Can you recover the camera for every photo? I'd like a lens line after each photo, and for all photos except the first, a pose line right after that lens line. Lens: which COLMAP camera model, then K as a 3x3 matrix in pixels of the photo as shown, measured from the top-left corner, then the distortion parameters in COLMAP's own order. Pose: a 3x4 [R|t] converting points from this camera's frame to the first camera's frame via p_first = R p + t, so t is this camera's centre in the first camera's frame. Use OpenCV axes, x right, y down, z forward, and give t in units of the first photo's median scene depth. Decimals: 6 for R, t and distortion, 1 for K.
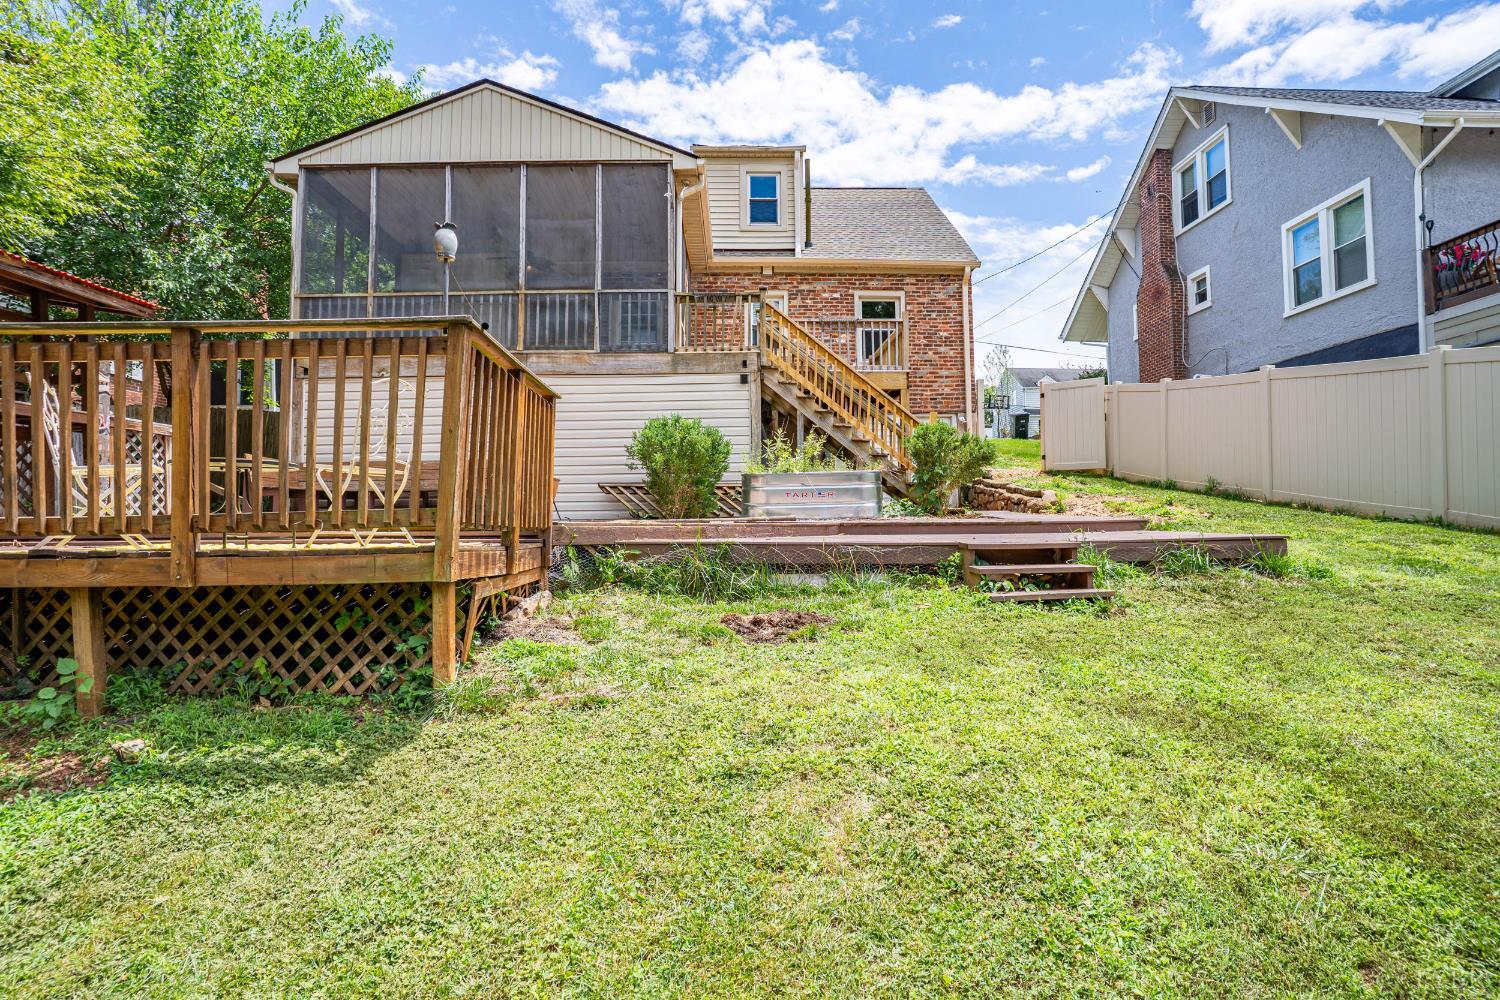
lens RADIAL K [[730.7, 0, 749.7], [0, 730.7, 502.9], [0, 0, 1]] dist [-0.032163, -0.000024]
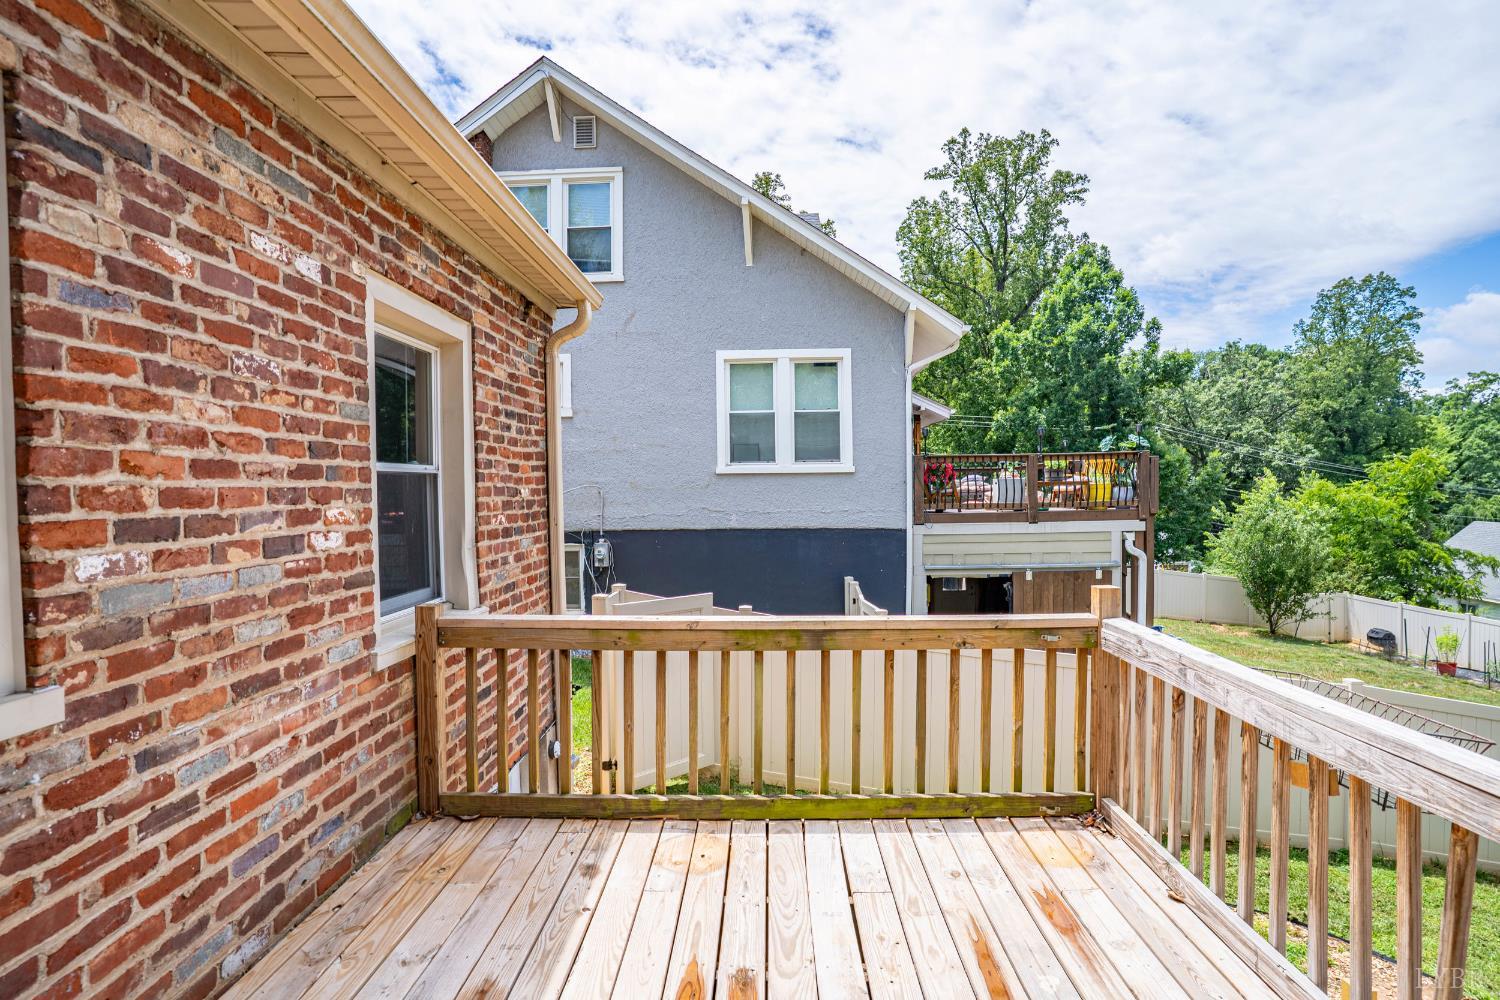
lens RADIAL K [[730.7, 0, 742.7], [0, 730.7, 492.9], [0, 0, 1]] dist [-0.032163, -0.000024]
pose [[0.082943, -0.004691, 0.996543, -0.037944], [-0.025187, 0.999660, 0.006801, -0.250942], [-0.996236, -0.025664, 0.082796, 0.937337]]
